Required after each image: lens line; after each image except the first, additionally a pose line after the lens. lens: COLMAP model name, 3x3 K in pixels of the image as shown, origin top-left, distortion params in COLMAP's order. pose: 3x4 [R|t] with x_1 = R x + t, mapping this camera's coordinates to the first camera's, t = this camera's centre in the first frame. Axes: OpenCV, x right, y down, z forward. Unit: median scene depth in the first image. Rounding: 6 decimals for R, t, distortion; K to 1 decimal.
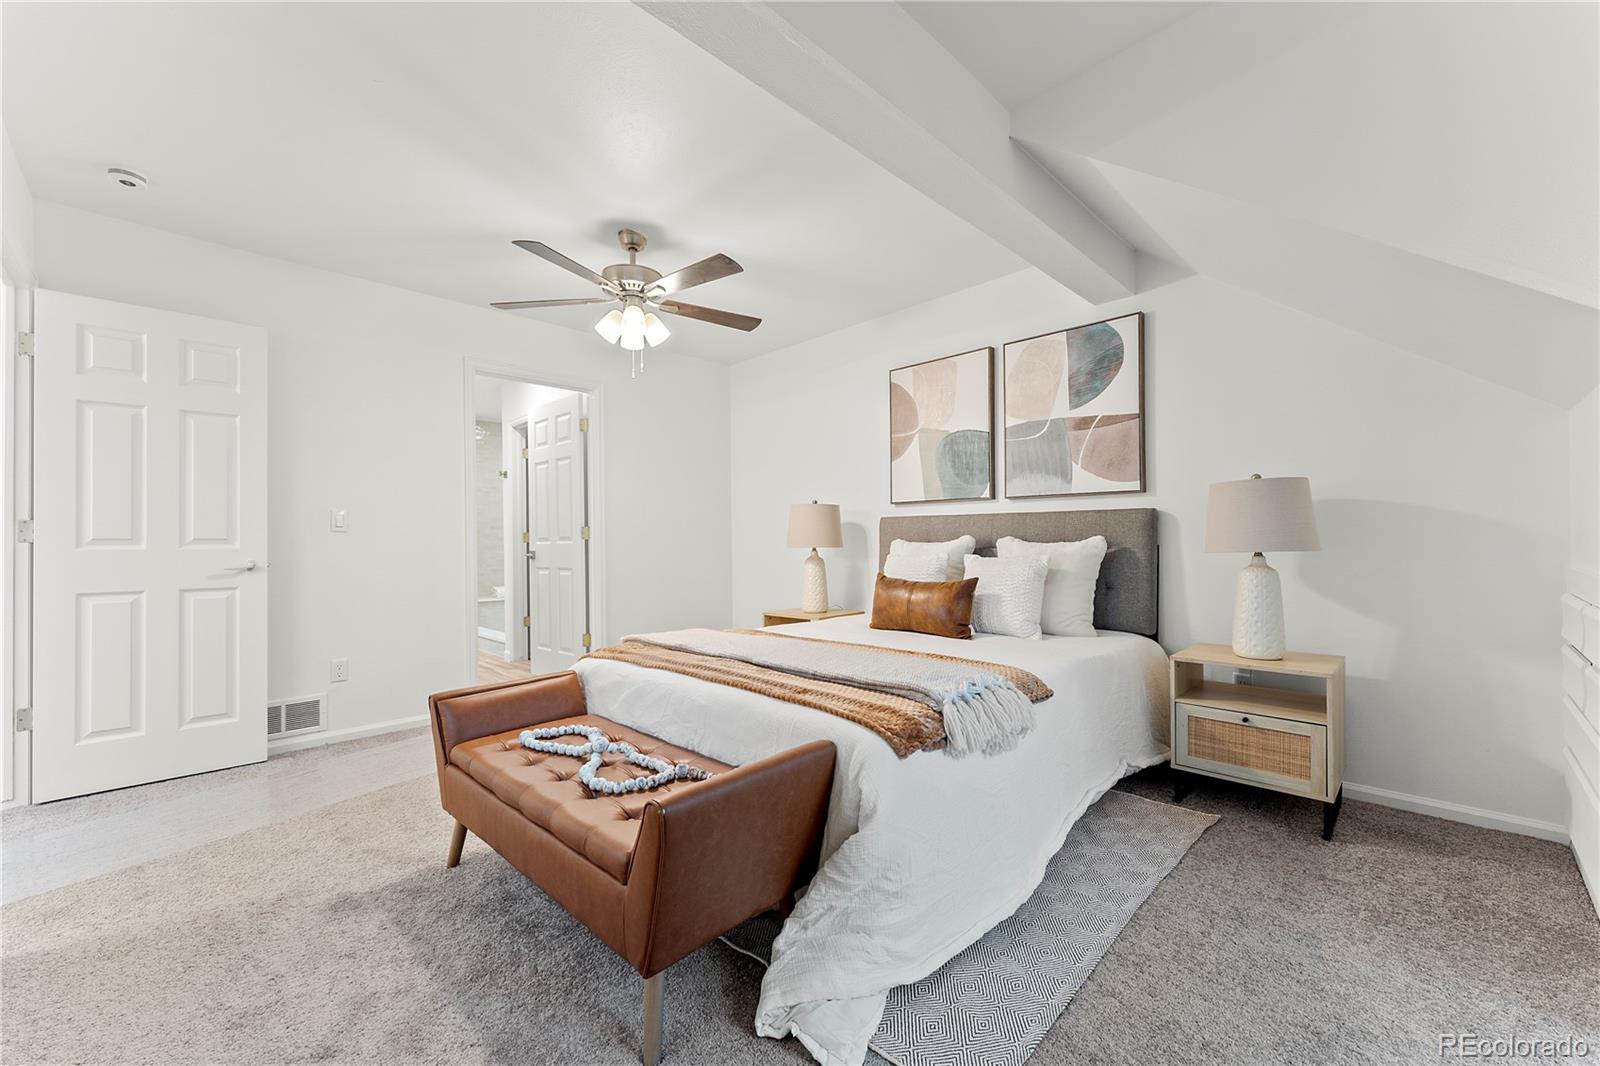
lens RADIAL K [[646.6, 0, 802.3], [0, 646.6, 526.4], [0, 0, 1]] dist [-0.000175, -0.000092]
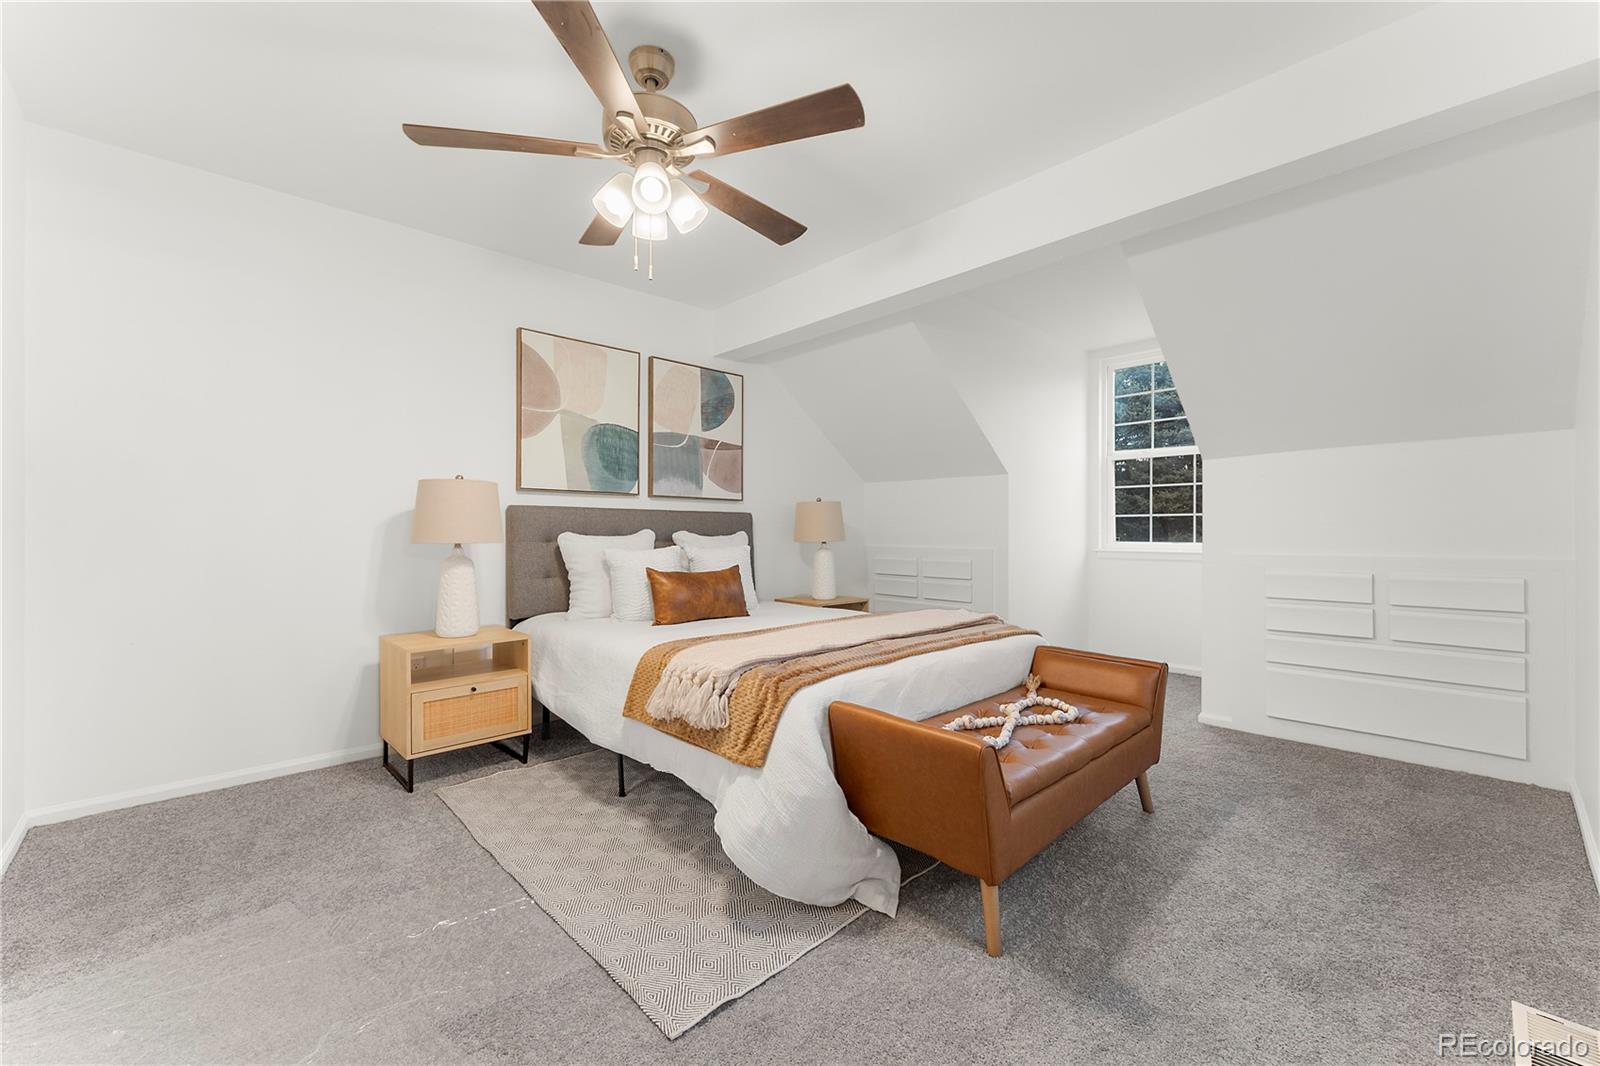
lens RADIAL K [[646.6, 0, 801.7], [0, 646.6, 541.9], [0, 0, 1]] dist [-0.000175, -0.000092]
pose [[0.004144, -0.011685, 0.999923, -0.853229], [-0.021992, 0.999689, 0.011773, 0.017400], [-0.999750, -0.022039, 0.003886, 0.790879]]
